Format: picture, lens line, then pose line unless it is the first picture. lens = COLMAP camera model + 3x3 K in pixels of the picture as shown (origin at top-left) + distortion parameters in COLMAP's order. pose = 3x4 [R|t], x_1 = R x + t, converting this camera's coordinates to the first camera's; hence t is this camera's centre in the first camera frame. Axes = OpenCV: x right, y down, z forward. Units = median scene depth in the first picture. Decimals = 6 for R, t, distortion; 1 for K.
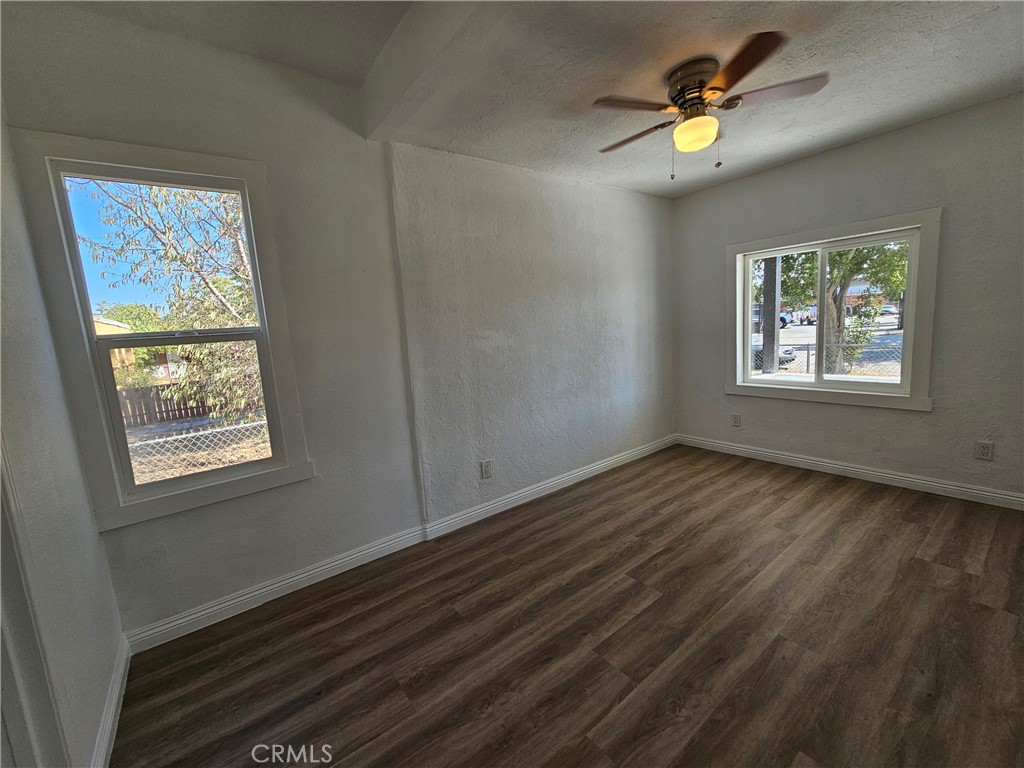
lens RADIAL K [[419.2, 0, 509.2], [0, 419.2, 385.0], [0, 0, 1]] dist [-0.004415, 0.000283]
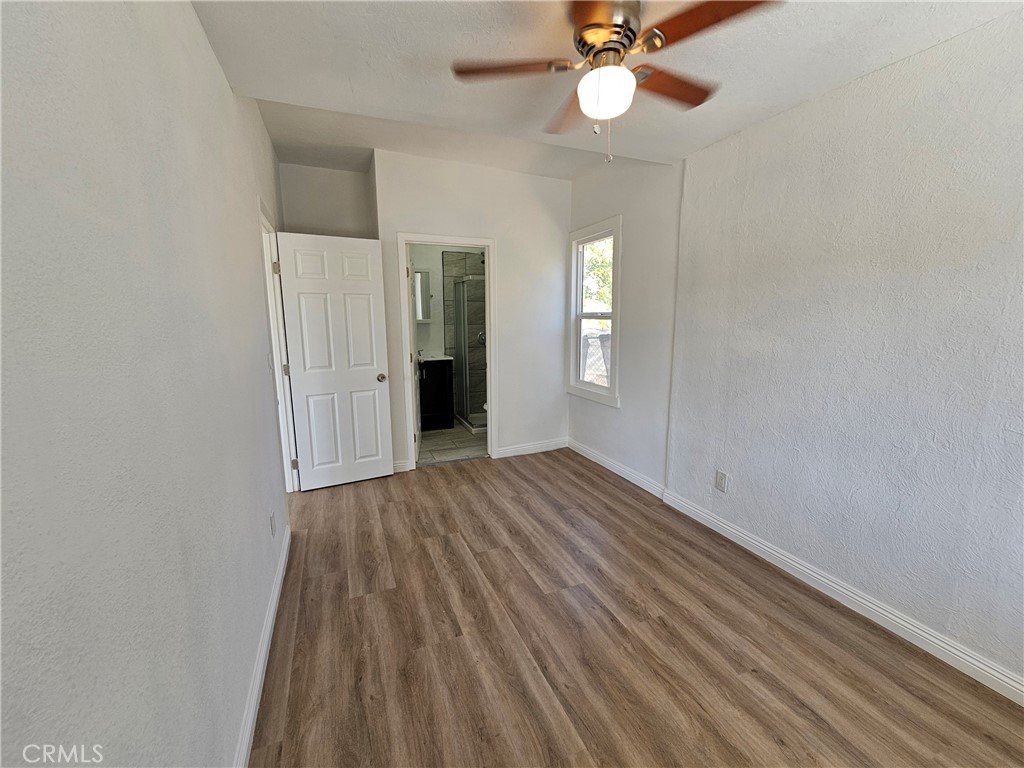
lens RADIAL K [[419.2, 0, 512.8], [0, 419.2, 383.6], [0, 0, 1]] dist [-0.004415, 0.000283]
pose [[-0.243451, 0.231108, -0.941977, 1.218483], [-0.112979, 0.957829, 0.264197, -0.269668], [0.963311, 0.170743, -0.207074, 1.014695]]
